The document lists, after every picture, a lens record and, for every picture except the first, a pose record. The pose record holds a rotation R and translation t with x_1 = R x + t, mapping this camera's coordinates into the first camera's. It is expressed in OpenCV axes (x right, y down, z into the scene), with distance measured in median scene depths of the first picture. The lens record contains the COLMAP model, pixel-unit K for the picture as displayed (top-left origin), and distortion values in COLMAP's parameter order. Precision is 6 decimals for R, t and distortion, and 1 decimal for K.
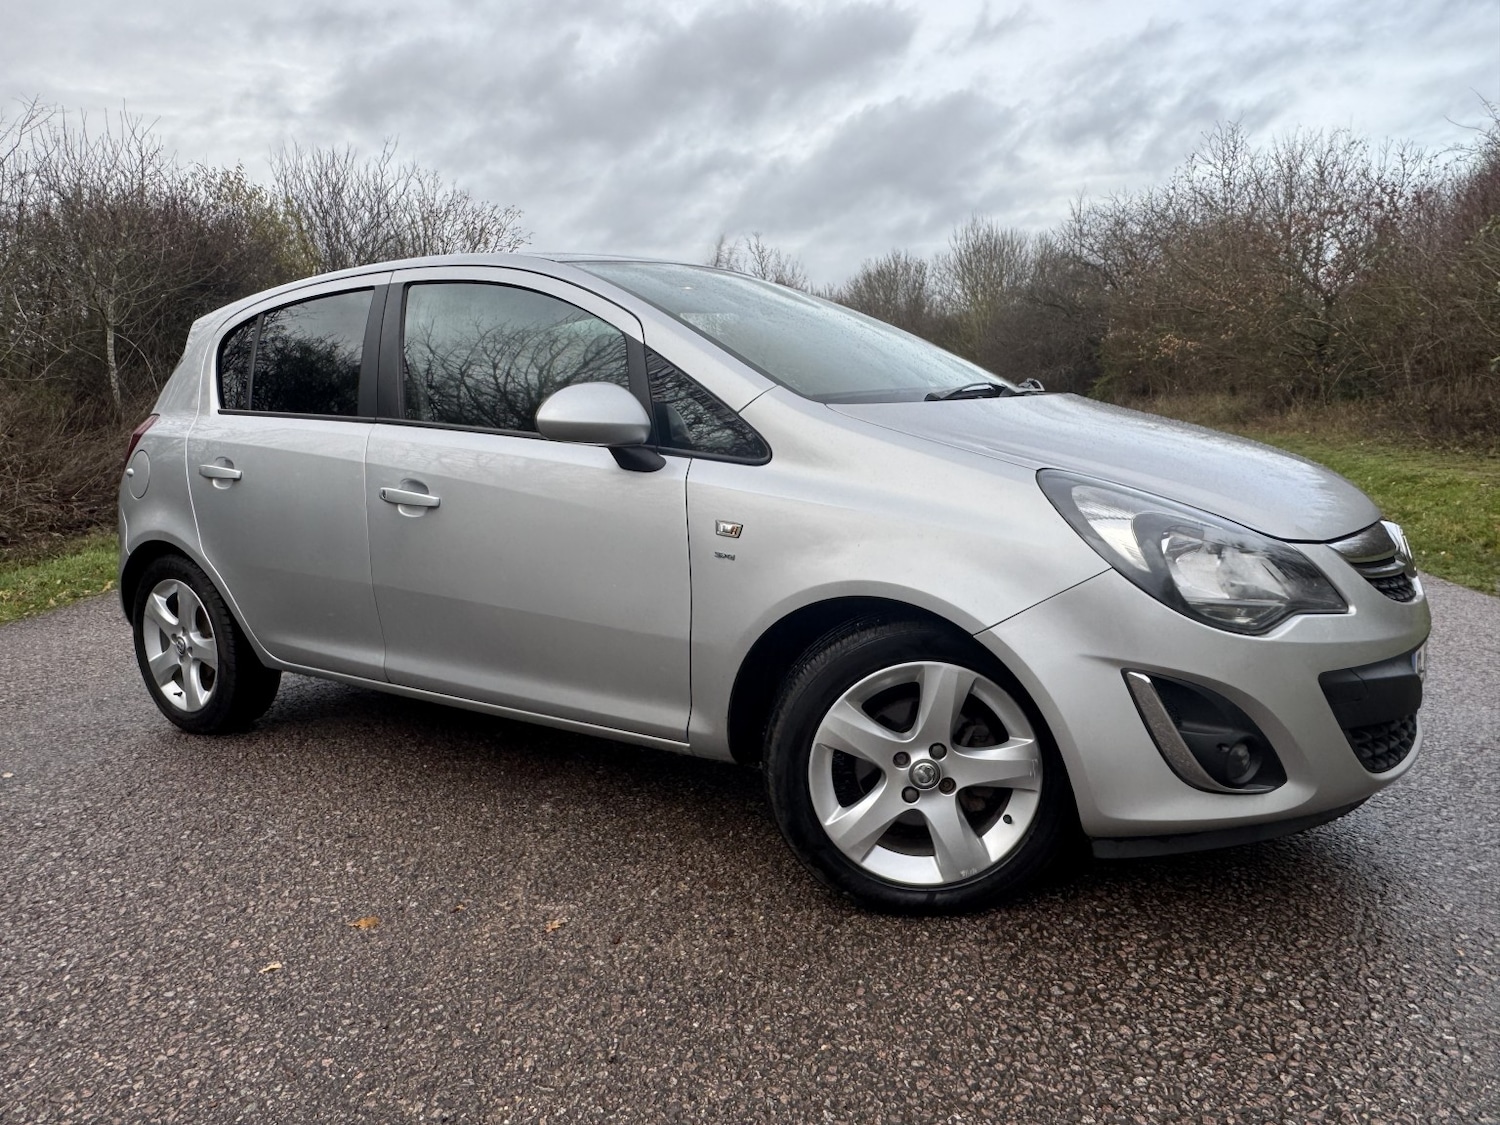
lens RADIAL K [[1028.5, 0, 747.7], [0, 1028.5, 548.1], [0, 0, 1]] dist [-0.013275, 0.011667]
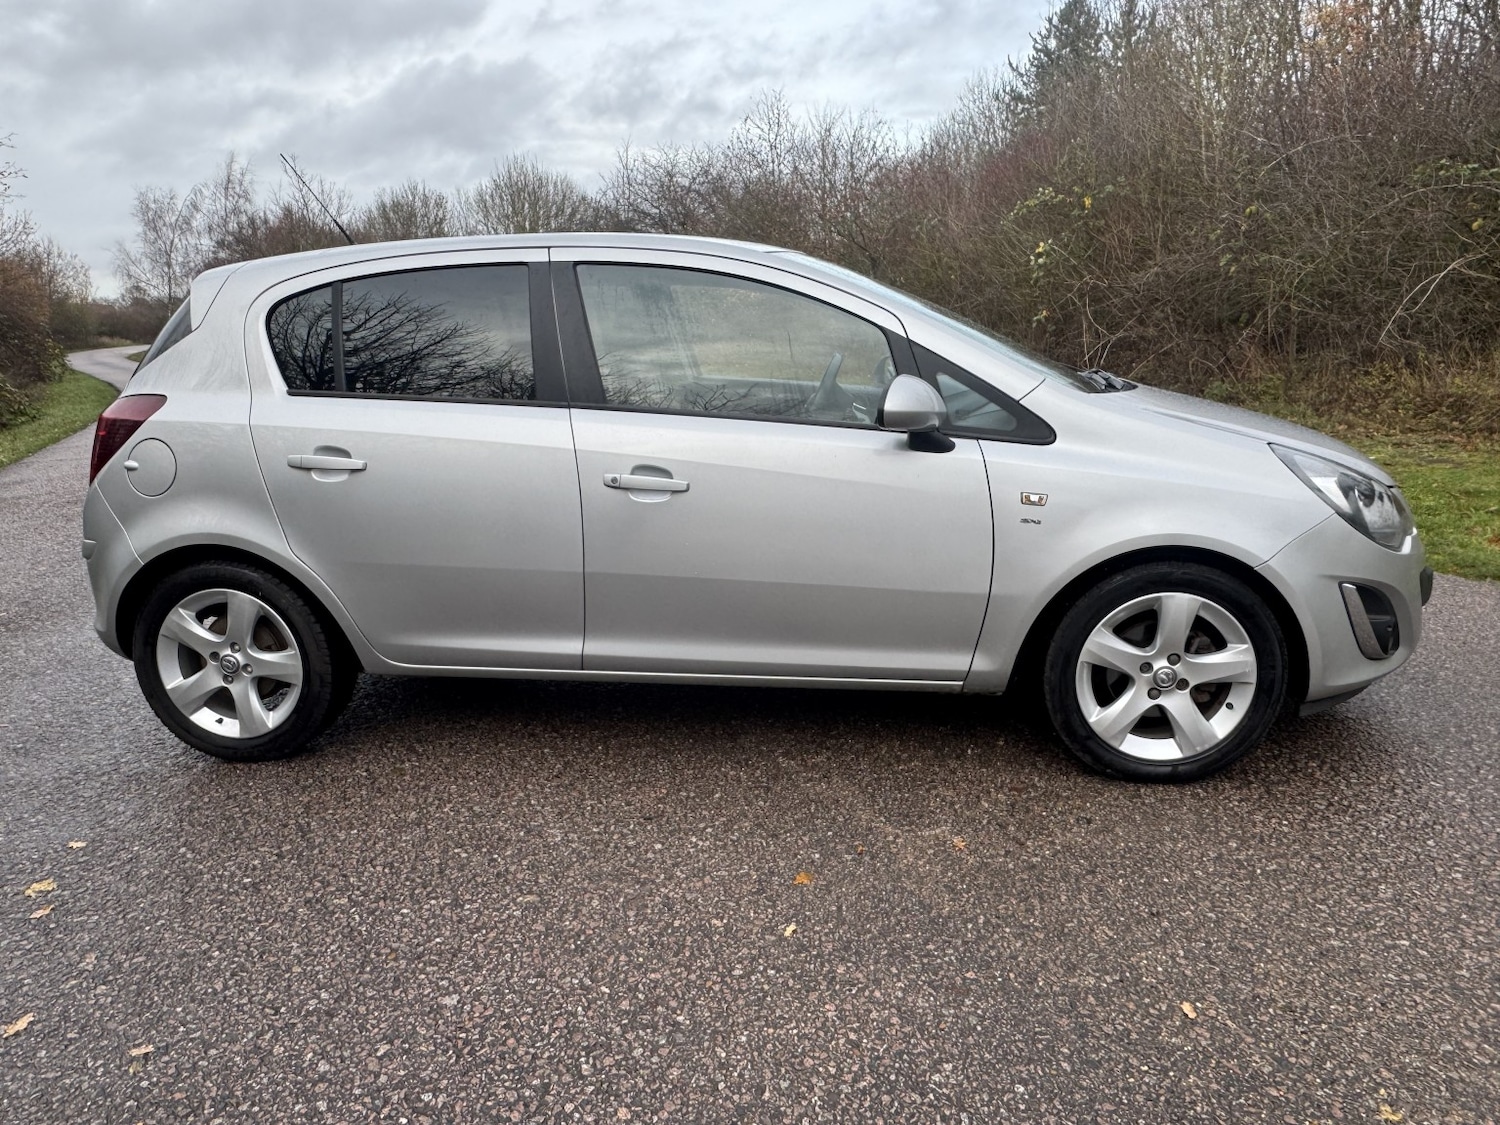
lens RADIAL K [[1028.5, 0, 749.3], [0, 1028.5, 550.8], [0, 0, 1]] dist [-0.013275, 0.011667]
pose [[0.897221, -0.080026, 0.434271, -0.685446], [0.054219, 0.995965, 0.071513, -0.049869], [-0.438241, -0.040618, 0.897939, 0.045581]]
